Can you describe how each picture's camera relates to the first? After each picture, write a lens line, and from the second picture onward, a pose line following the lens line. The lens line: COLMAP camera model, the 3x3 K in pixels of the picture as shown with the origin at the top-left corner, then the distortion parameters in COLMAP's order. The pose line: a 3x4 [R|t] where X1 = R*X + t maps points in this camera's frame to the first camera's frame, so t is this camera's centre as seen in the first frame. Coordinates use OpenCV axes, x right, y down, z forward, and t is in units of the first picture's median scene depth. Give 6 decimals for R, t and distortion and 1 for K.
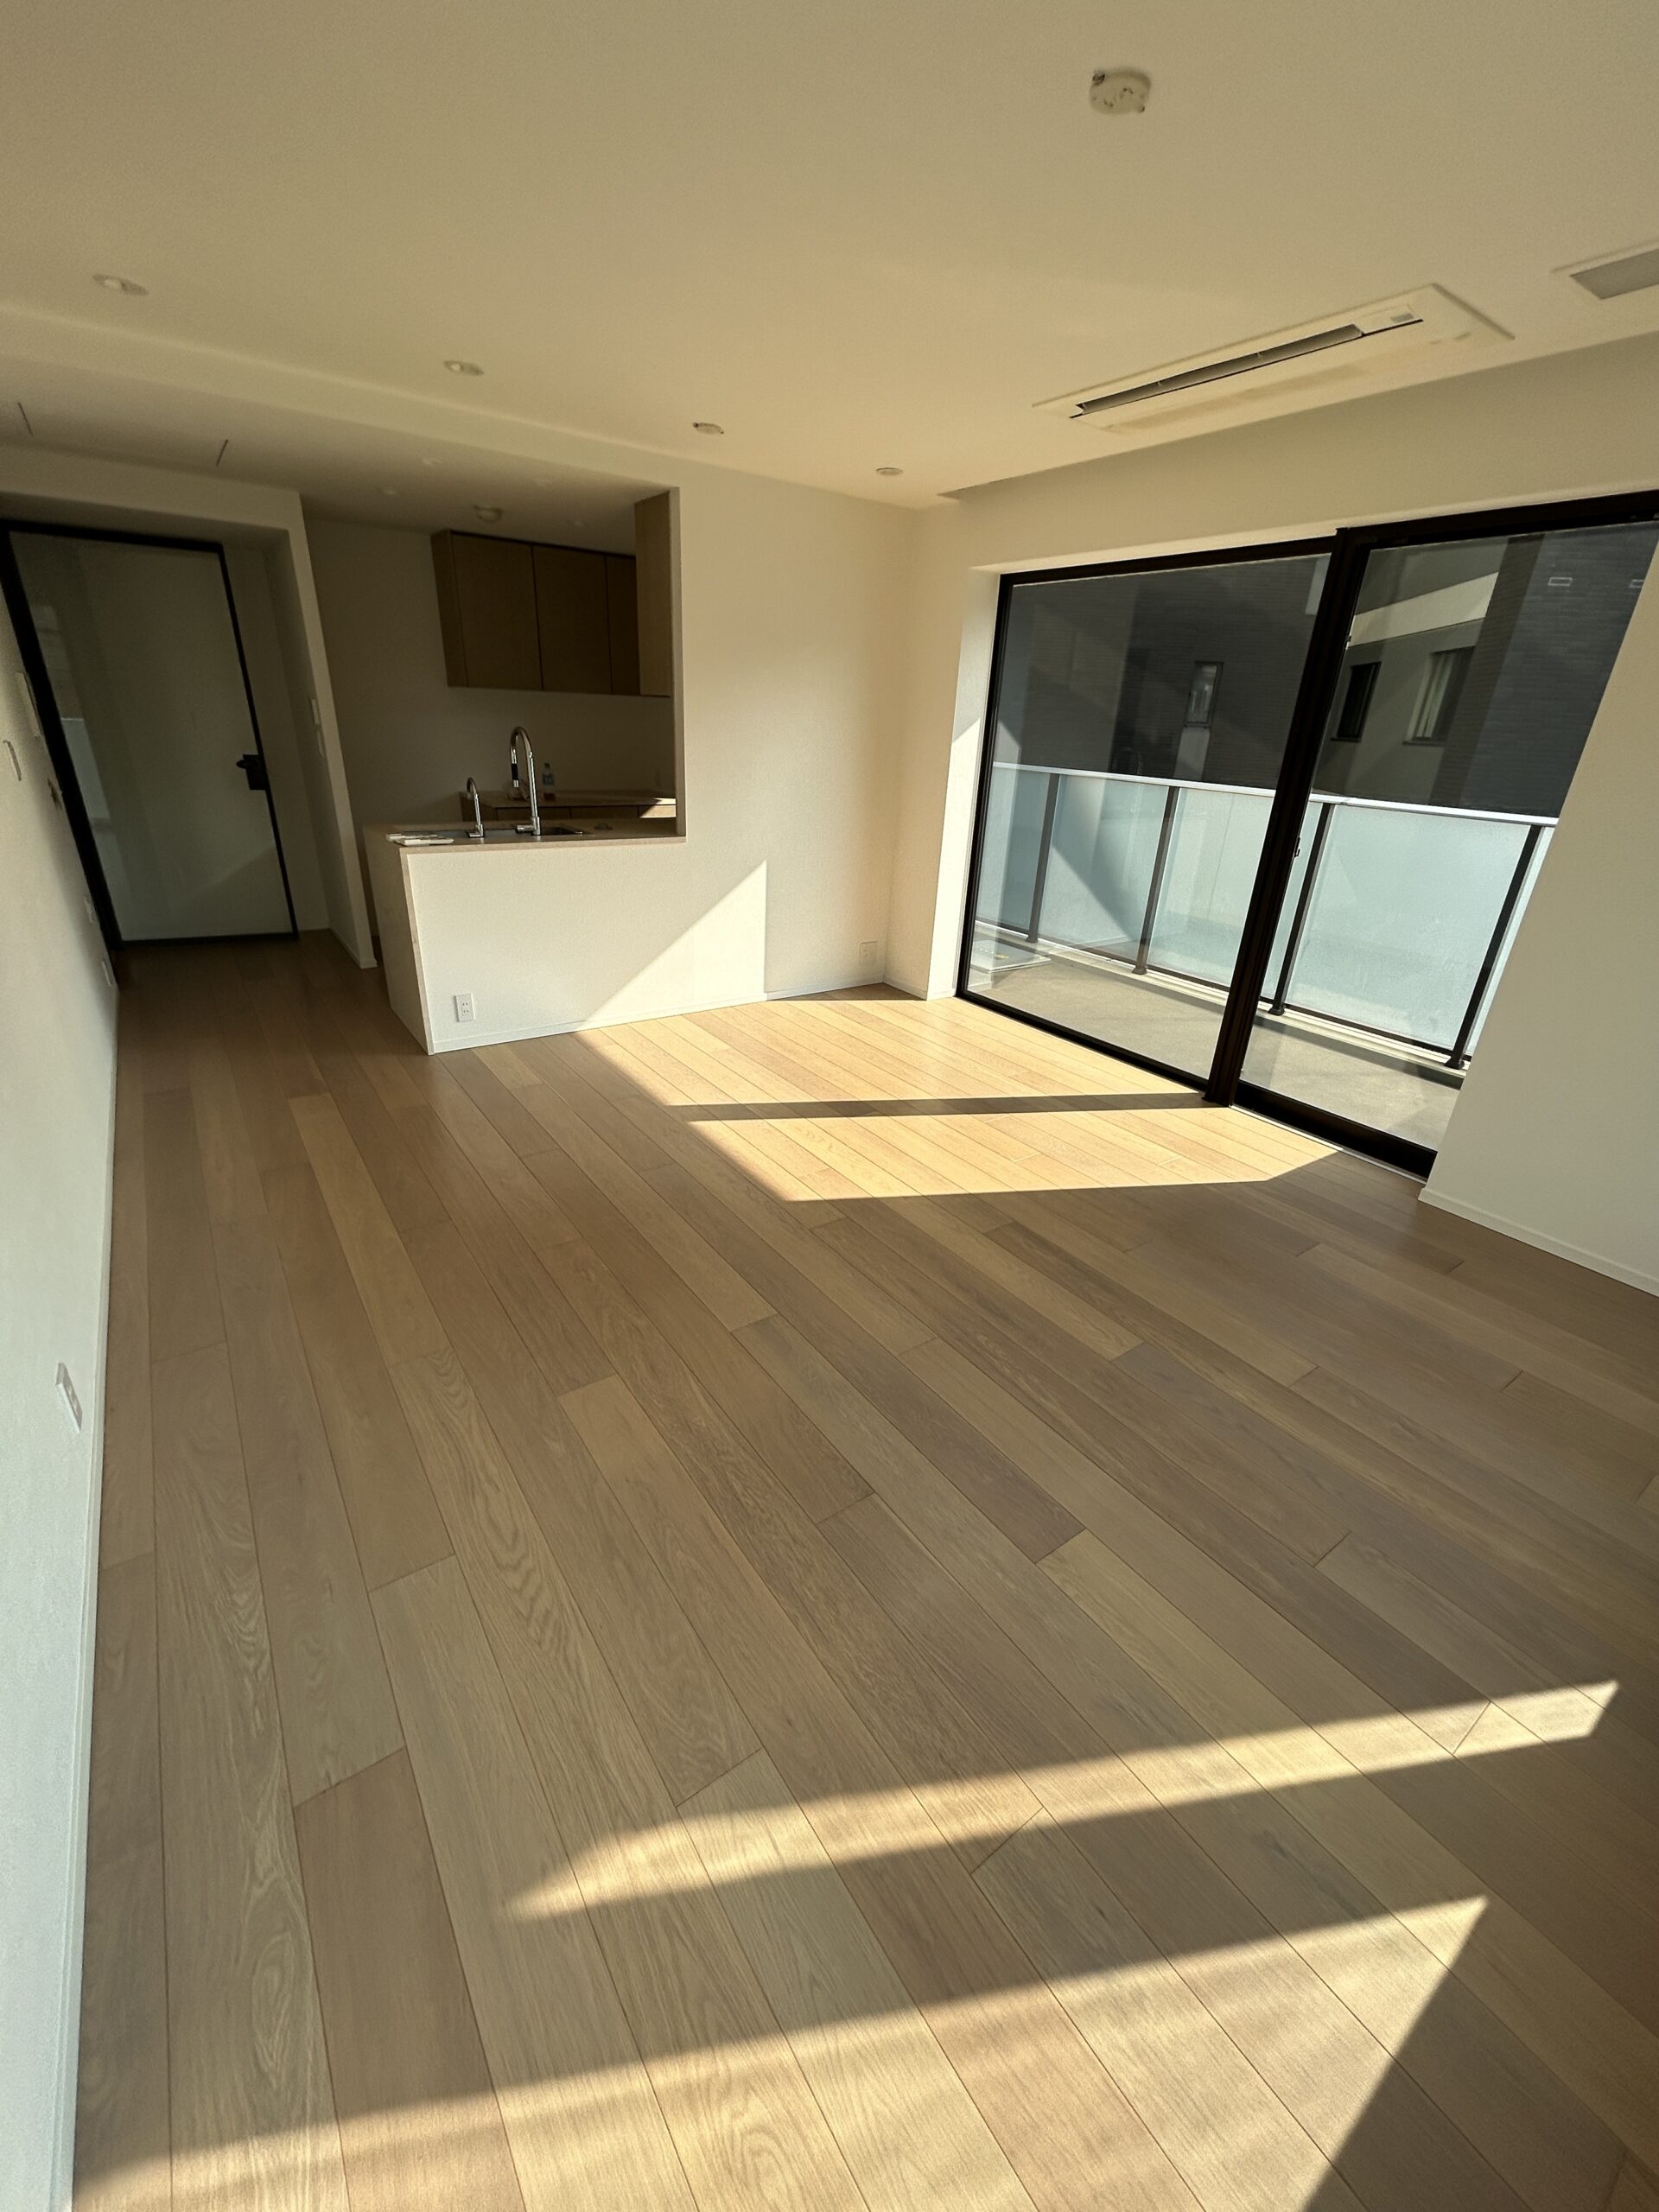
lens RADIAL K [[884.6, 0, 831.8], [0, 884.6, 1106.6], [0, 0, 1]] dist [-0.000520, -0.000247]
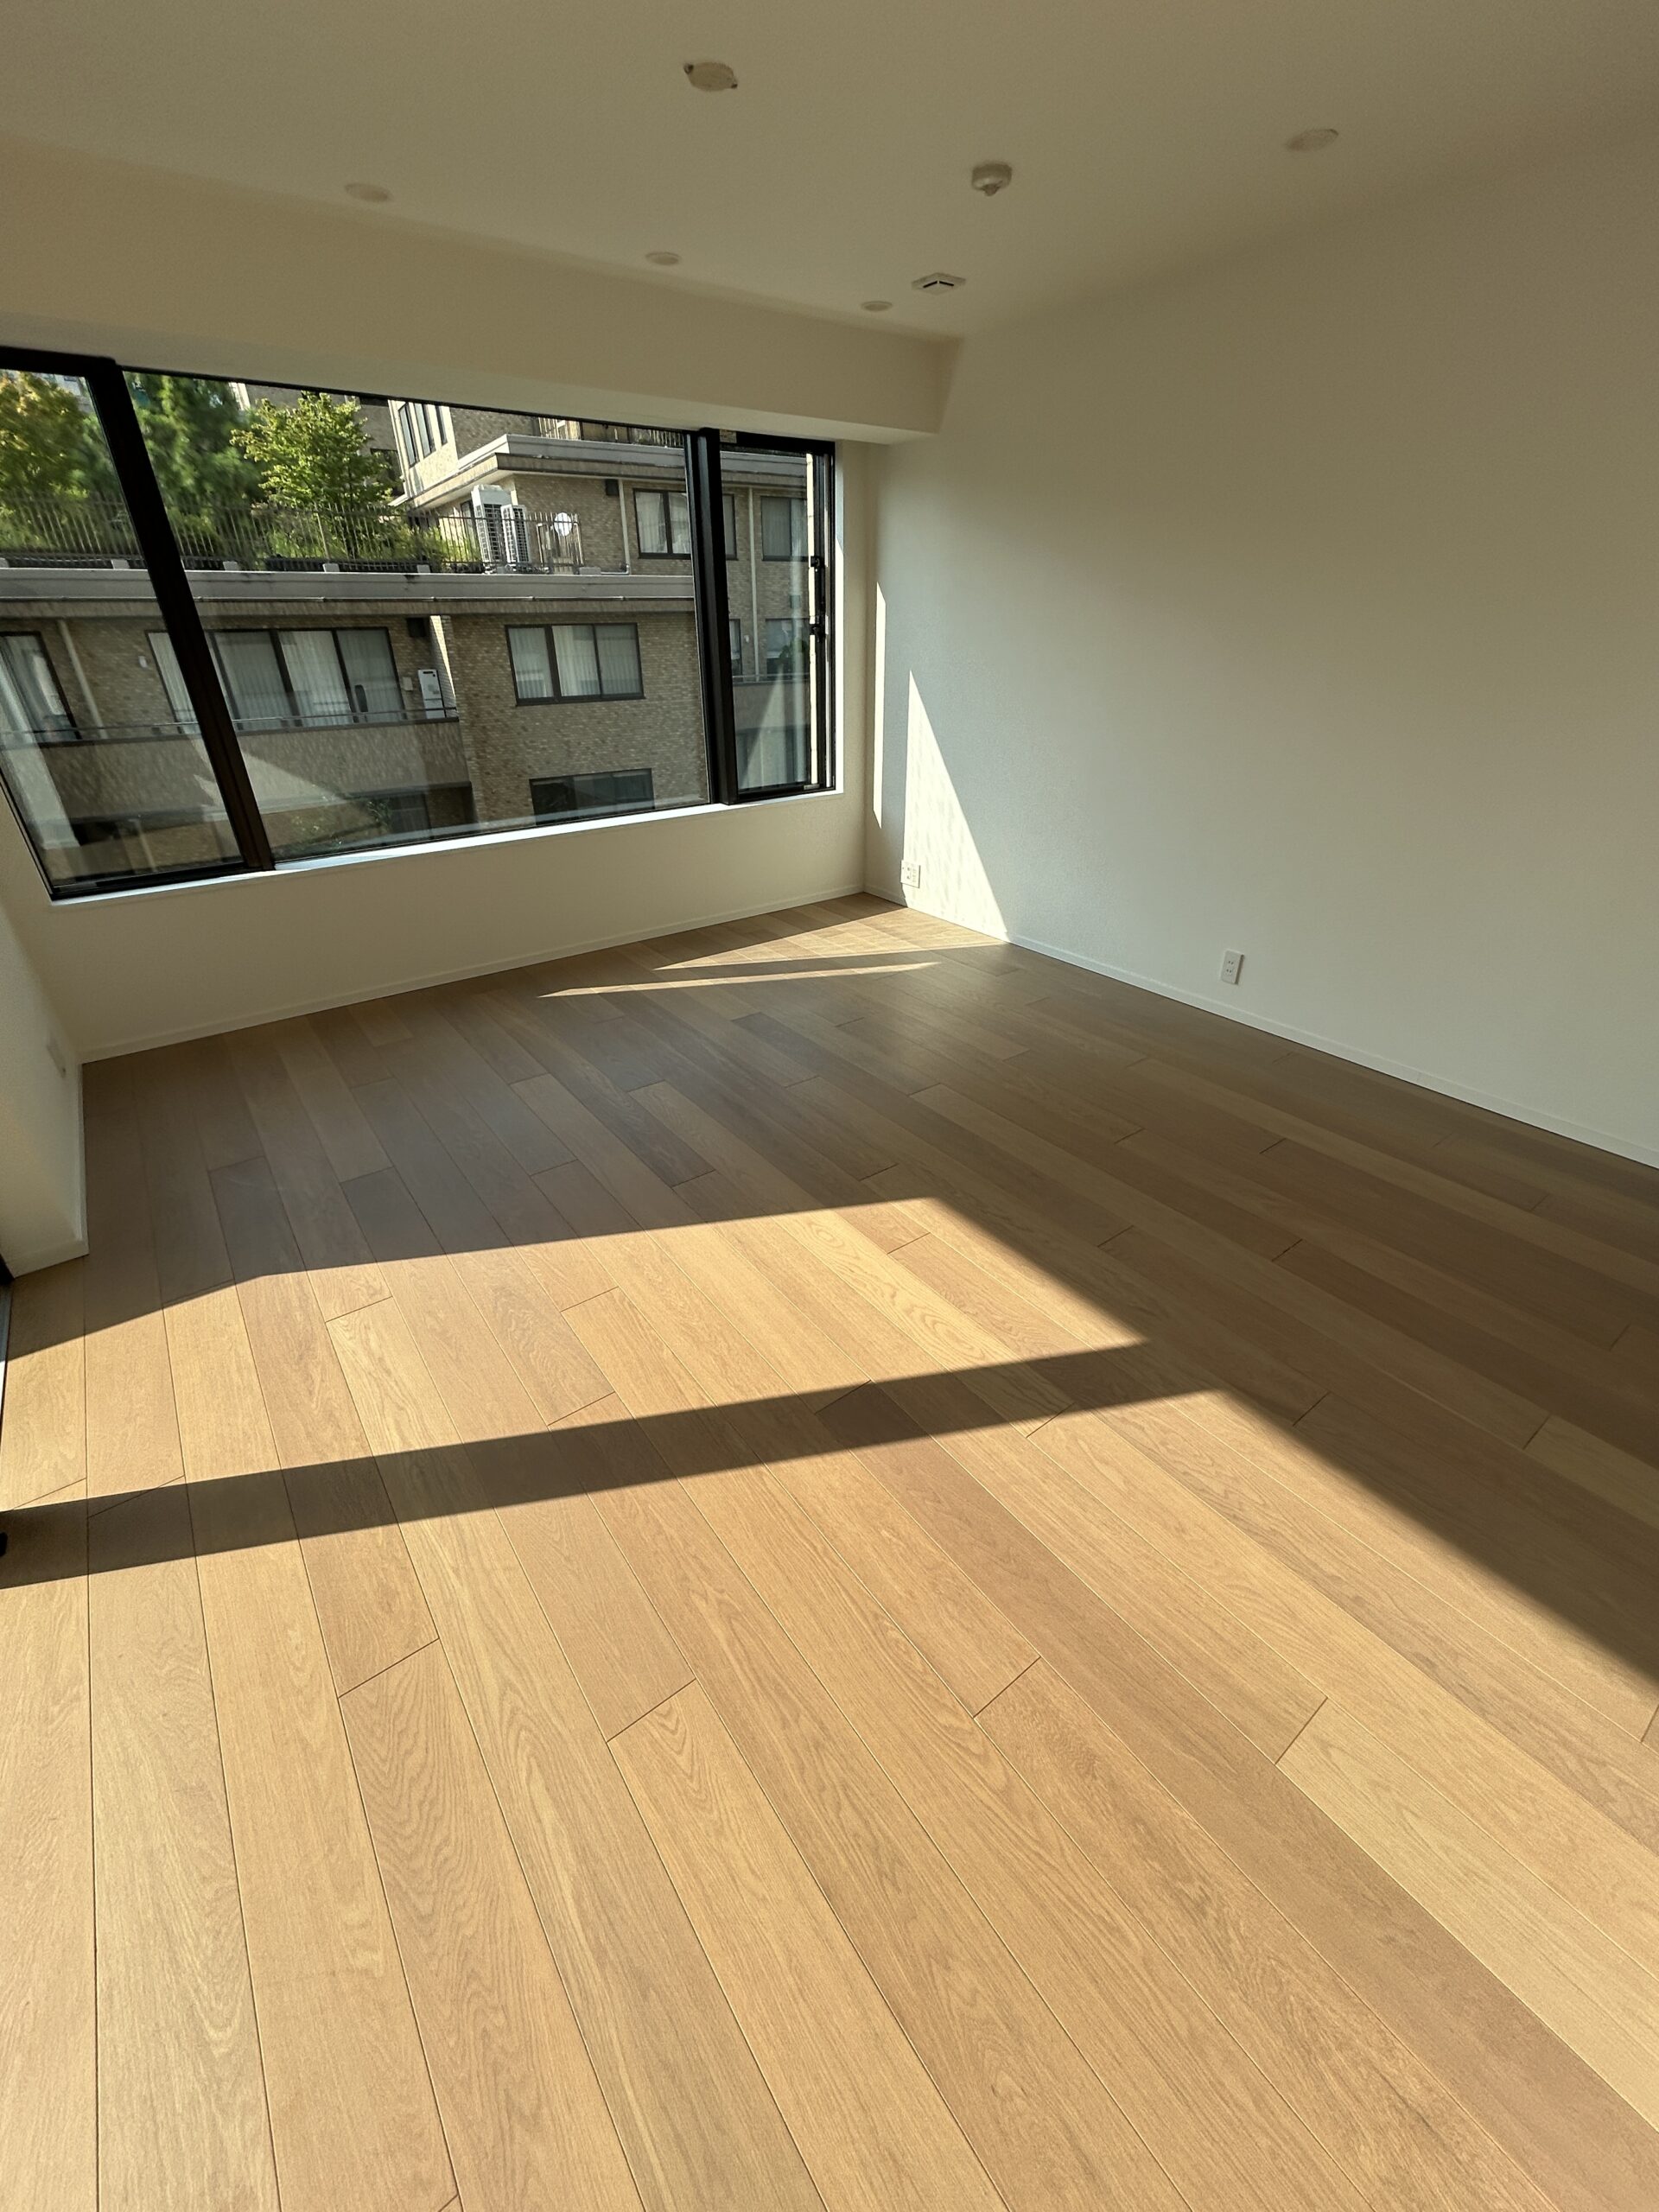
lens RADIAL K [[884.6, 0, 831.8], [0, 884.6, 1106.6], [0, 0, 1]] dist [-0.000520, -0.000247]
pose [[-0.998873, -0.020268, -0.042921, 0.095068], [-0.046535, 0.596310, 0.801405, -0.710276], [0.009351, 0.802499, -0.596581, 1.627036]]
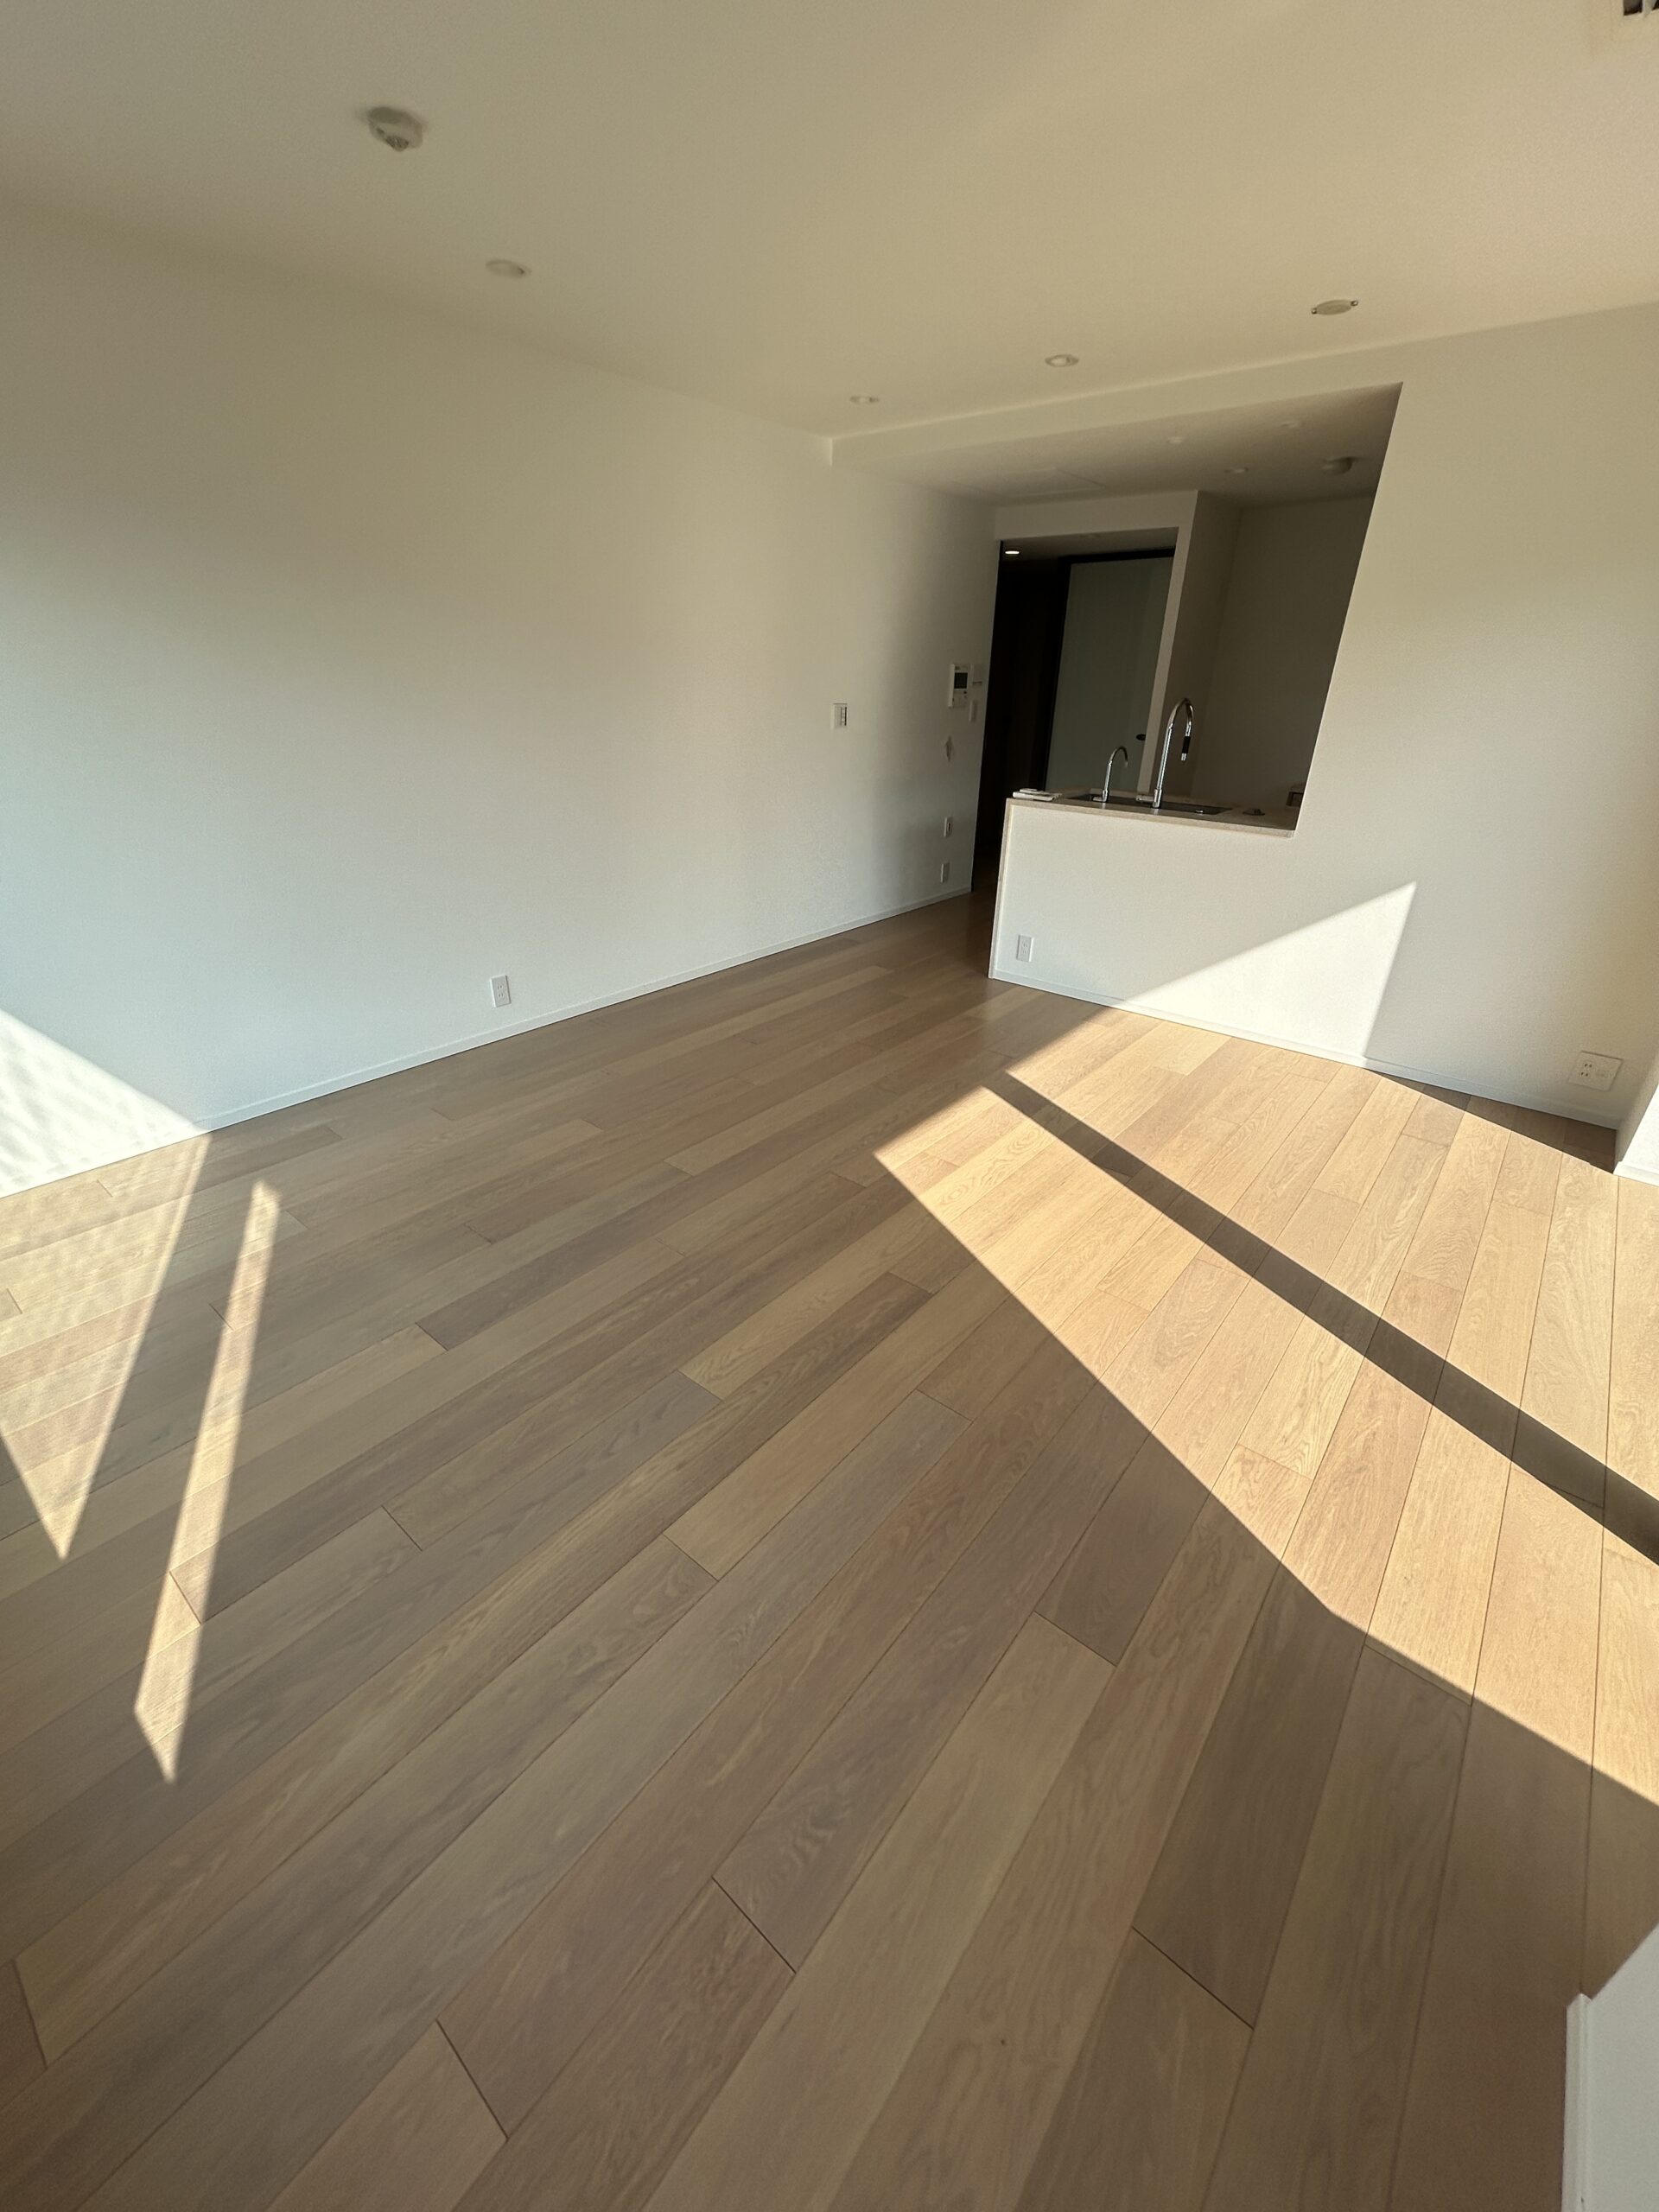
lens RADIAL K [[884.6, 0, 831.8], [0, 884.6, 1106.6], [0, 0, 1]] dist [-0.000520, -0.000247]
pose [[0.261007, 0.392723, -0.881841, 0.910462], [-0.397114, 0.876312, 0.272723, -0.222127], [0.879873, 0.279009, 0.384679, 0.625555]]
